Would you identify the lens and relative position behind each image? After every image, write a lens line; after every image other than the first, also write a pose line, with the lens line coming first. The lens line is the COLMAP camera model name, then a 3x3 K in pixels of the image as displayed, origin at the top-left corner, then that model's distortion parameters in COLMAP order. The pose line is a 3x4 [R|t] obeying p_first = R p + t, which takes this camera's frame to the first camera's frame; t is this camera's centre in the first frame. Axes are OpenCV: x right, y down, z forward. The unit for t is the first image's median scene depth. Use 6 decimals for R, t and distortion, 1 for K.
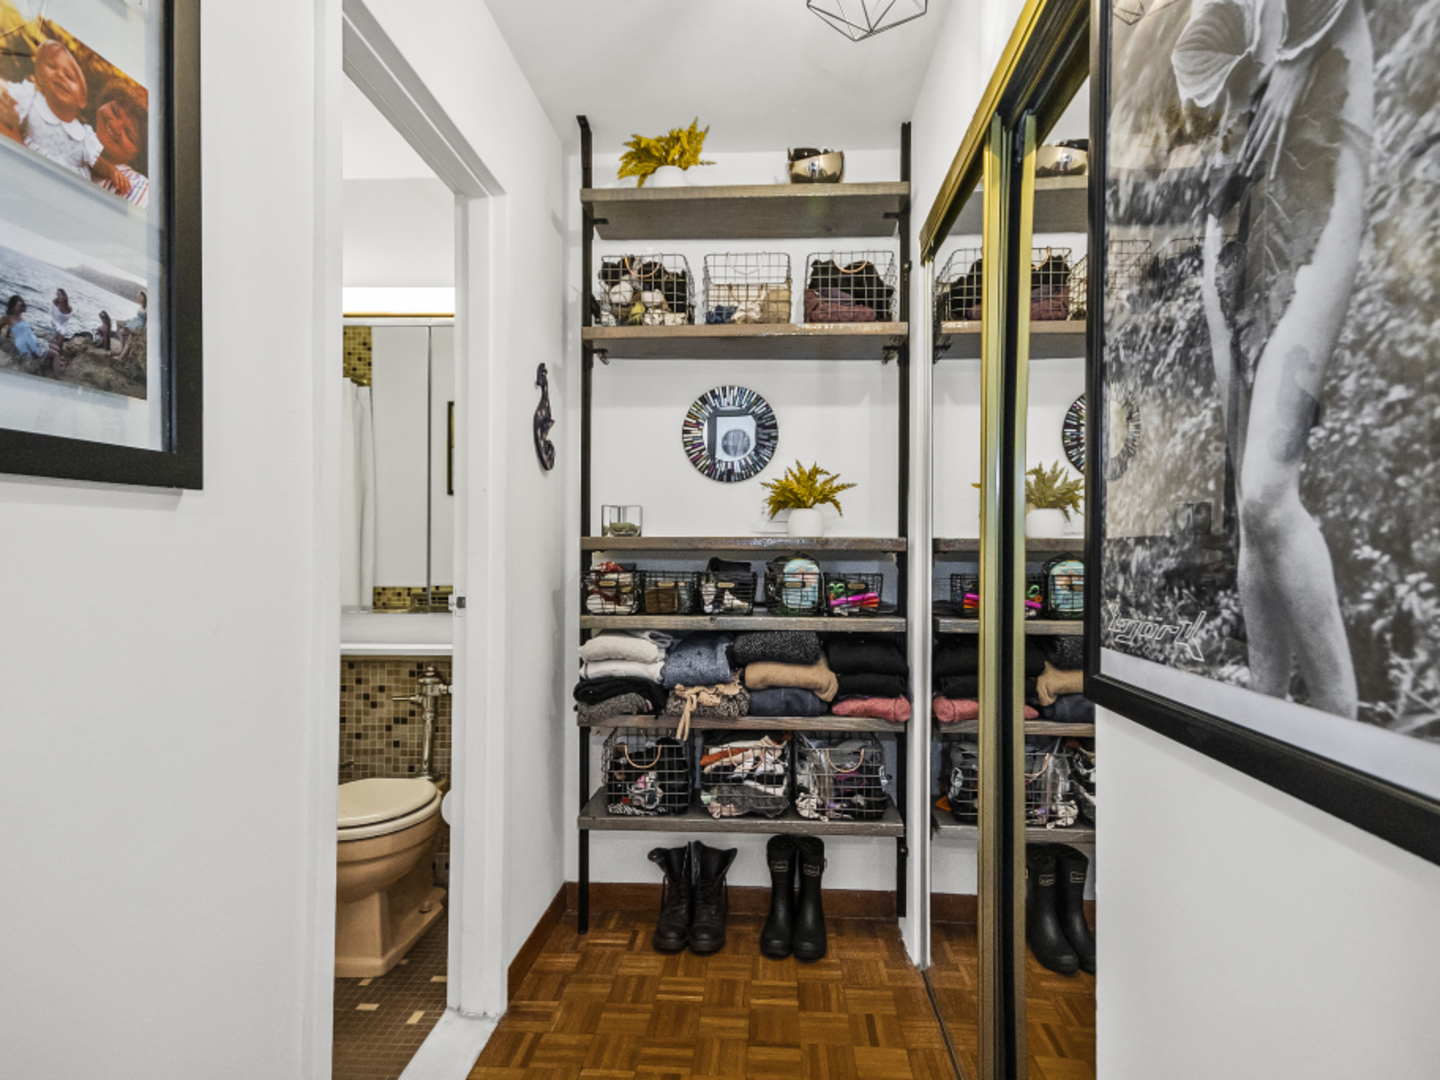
lens RADIAL K [[734.9, 0, 722.7], [0, 734.9, 545.0], [0, 0, 1]] dist [0.021549, -0.000109]
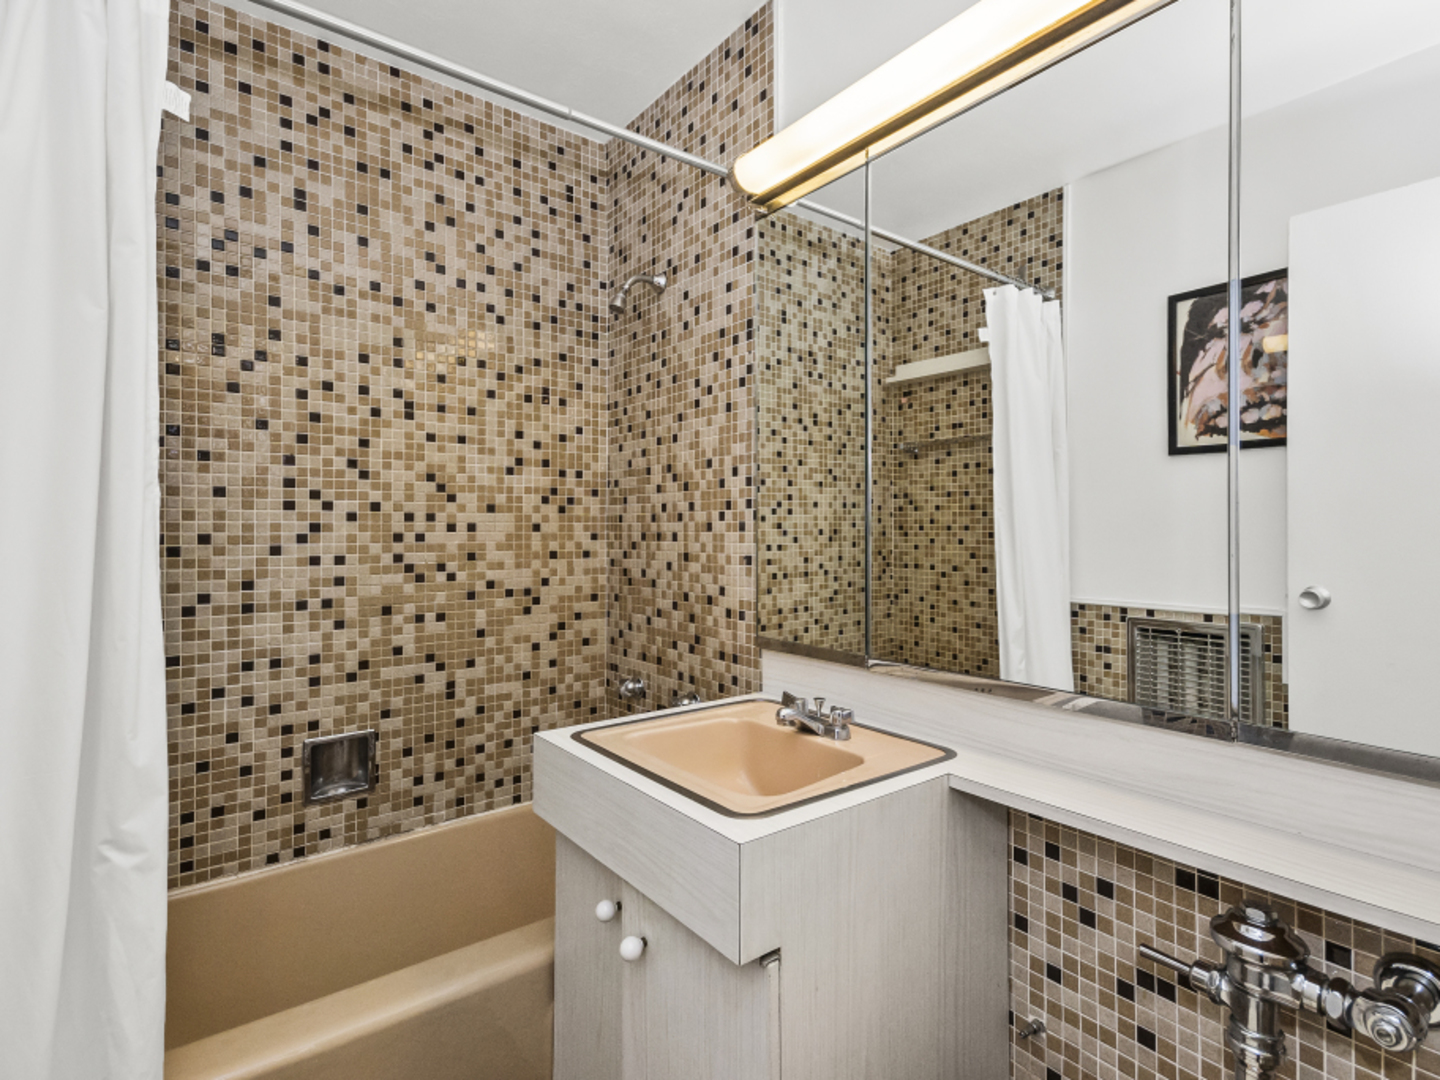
lens RADIAL K [[734.9, 0, 722.1], [0, 734.9, 534.0], [0, 0, 1]] dist [0.021549, -0.000109]
pose [[0.647317, -0.005589, -0.762201, -0.274244], [0.009680, 0.999953, 0.000888, -0.015003], [0.762160, -0.007953, 0.647340, 0.549261]]
